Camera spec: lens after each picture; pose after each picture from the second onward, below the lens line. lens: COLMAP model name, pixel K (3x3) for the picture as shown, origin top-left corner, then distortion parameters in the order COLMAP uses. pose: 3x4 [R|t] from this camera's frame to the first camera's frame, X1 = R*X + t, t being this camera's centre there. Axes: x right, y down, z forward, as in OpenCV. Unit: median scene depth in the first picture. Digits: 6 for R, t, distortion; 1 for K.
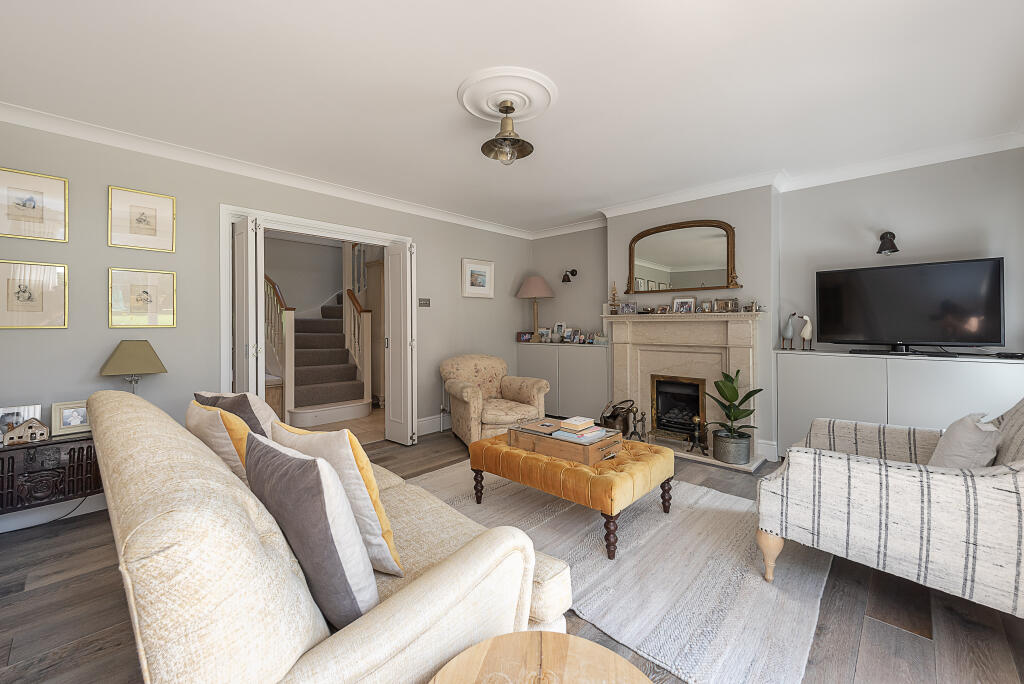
lens RADIAL K [[423.9, 0, 498.0], [0, 423.9, 332.9], [0, 0, 1]] dist [0.015715, -0.002280]
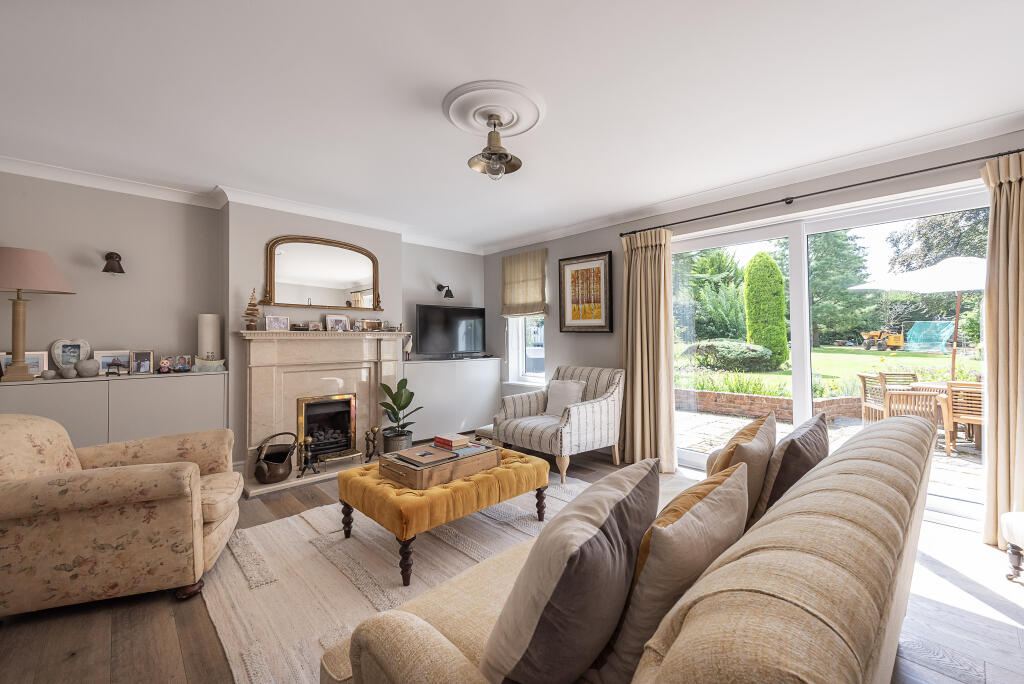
lens RADIAL K [[423.9, 0, 517.1], [0, 423.9, 340.1], [0, 0, 1]] dist [0.015715, -0.002280]
pose [[0.016326, 0.000853, 0.999866, -0.539128], [0.025485, 0.999674, -0.001269, -0.012598], [-0.999542, 0.025503, 0.016299, 0.538976]]
